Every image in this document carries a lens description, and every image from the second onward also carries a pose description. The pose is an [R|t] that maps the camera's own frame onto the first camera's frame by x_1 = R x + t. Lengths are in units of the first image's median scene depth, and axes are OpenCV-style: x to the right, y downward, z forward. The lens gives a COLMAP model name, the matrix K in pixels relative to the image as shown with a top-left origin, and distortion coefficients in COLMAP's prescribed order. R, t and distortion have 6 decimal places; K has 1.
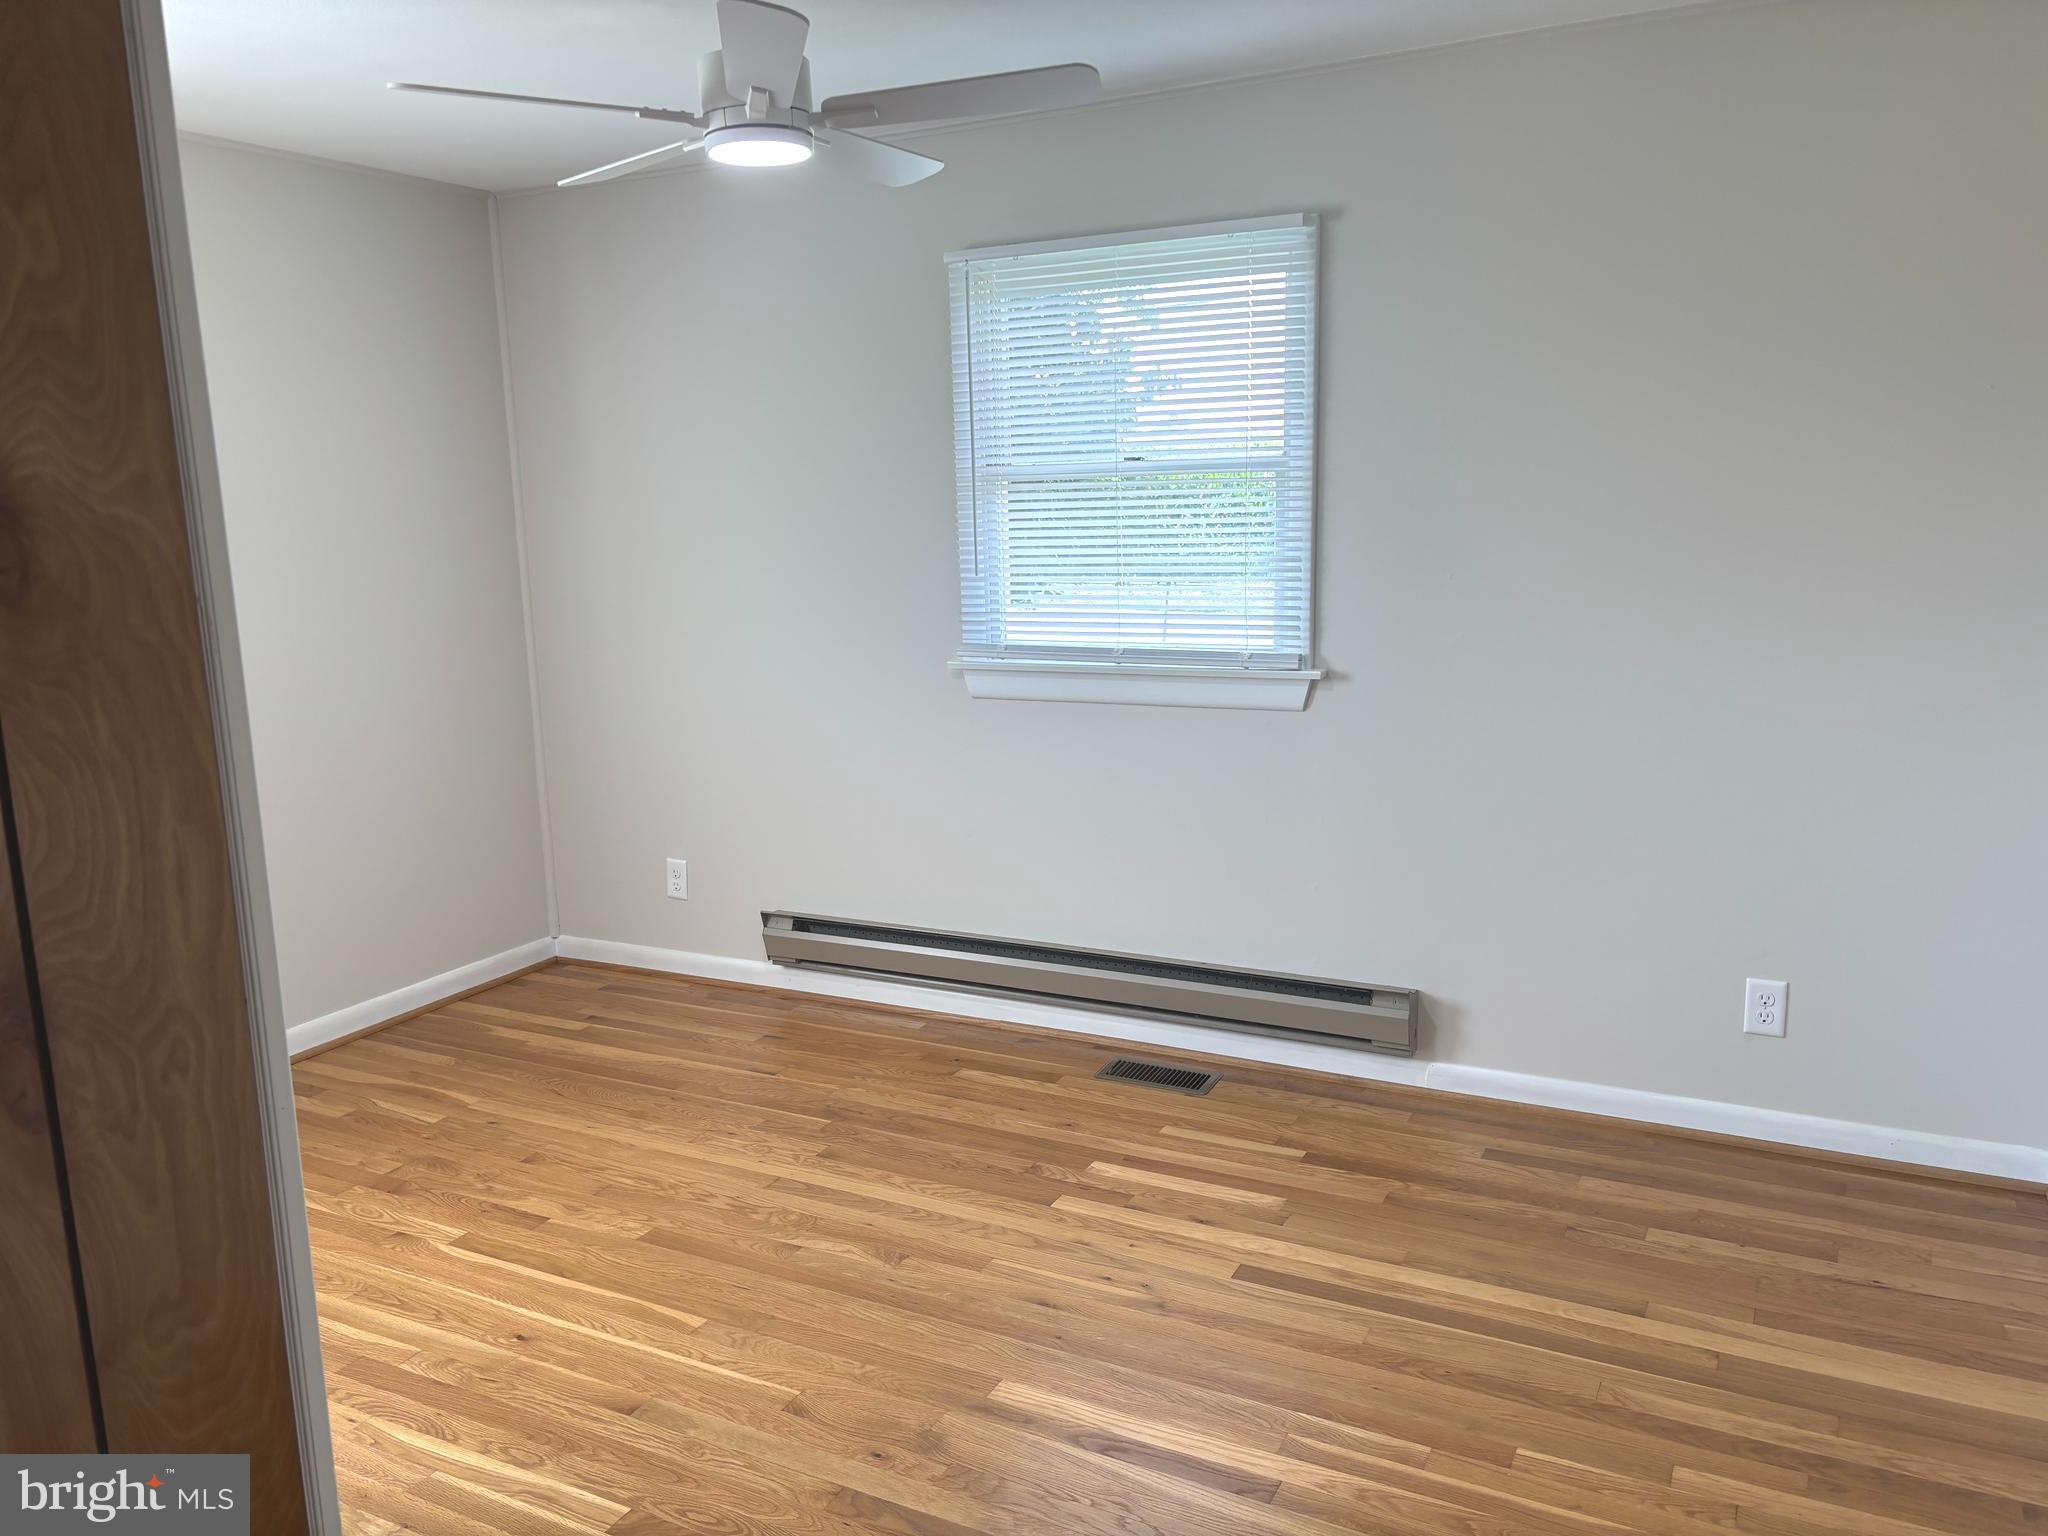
lens RADIAL K [[1555.0, 0, 1025.8], [0, 1555.0, 772.6], [0, 0, 1]] dist [0.034089, -0.026289]
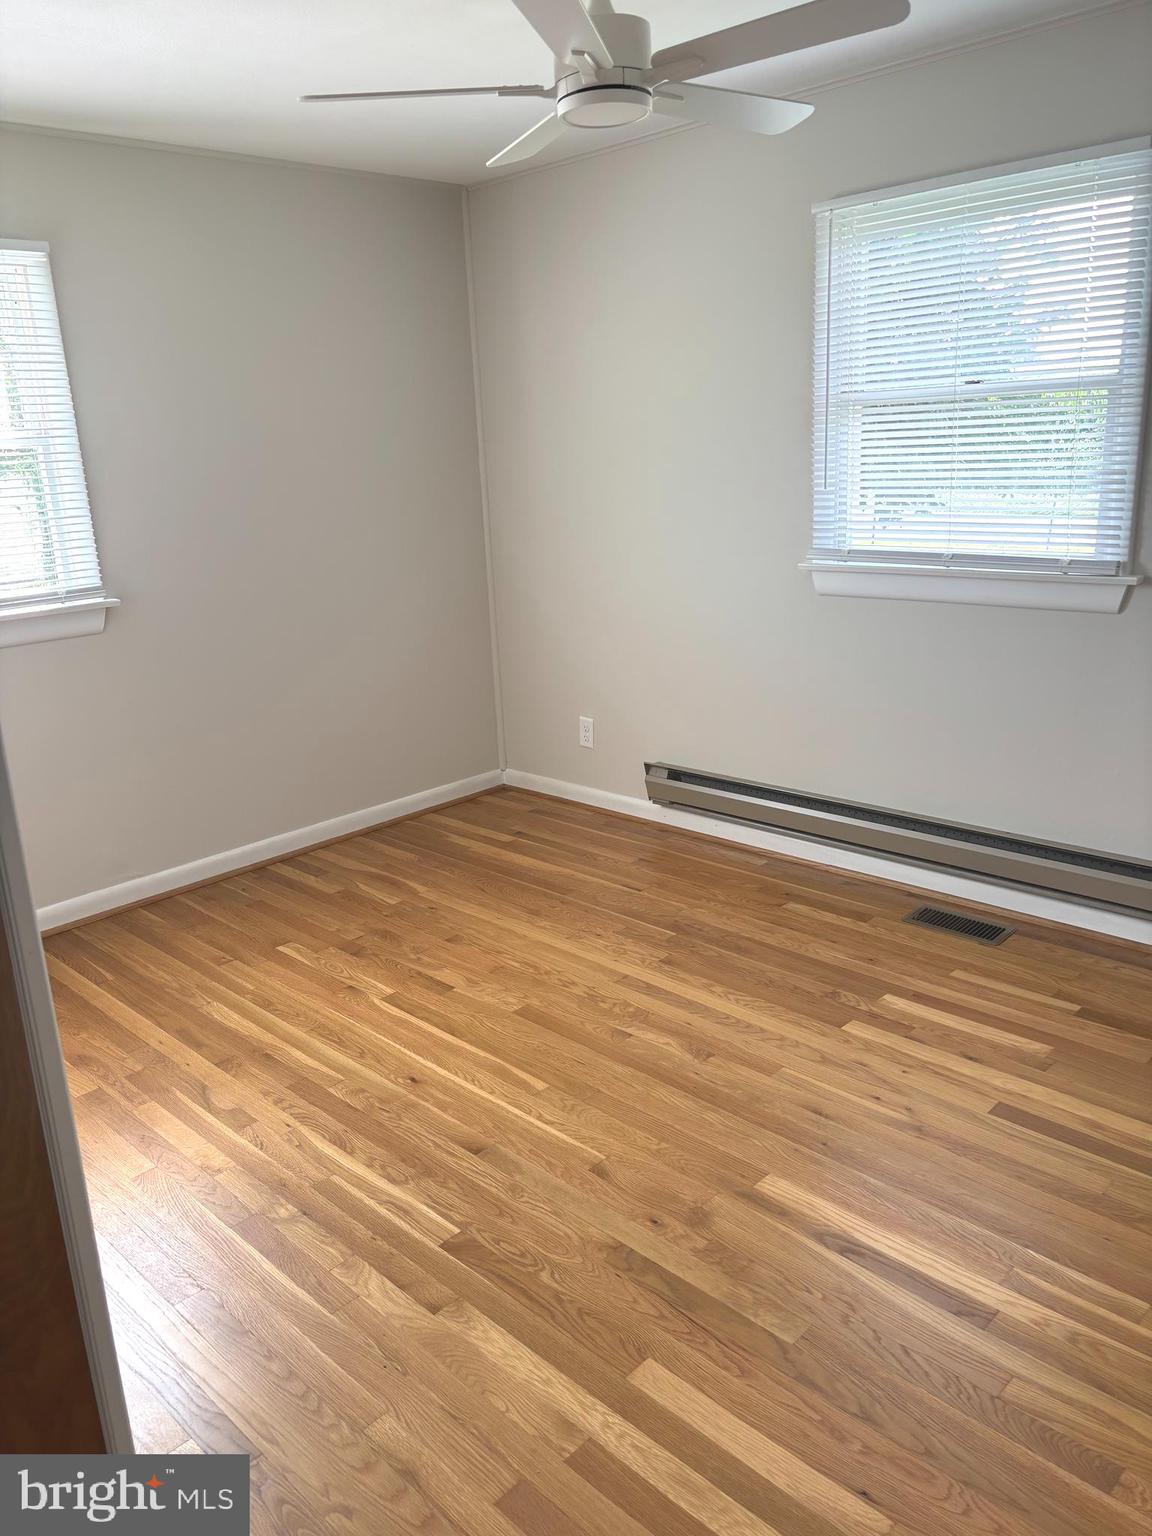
lens RADIAL K [[1166.2, 0, 576.7], [0, 1166.2, 765.4], [0, 0, 1]] dist [0.034089, -0.026289]
pose [[0.956325, 0.060402, -0.285996, 0.064154], [-0.030207, 0.993600, 0.108839, -0.012798], [0.290740, -0.095446, 0.952030, 0.102038]]
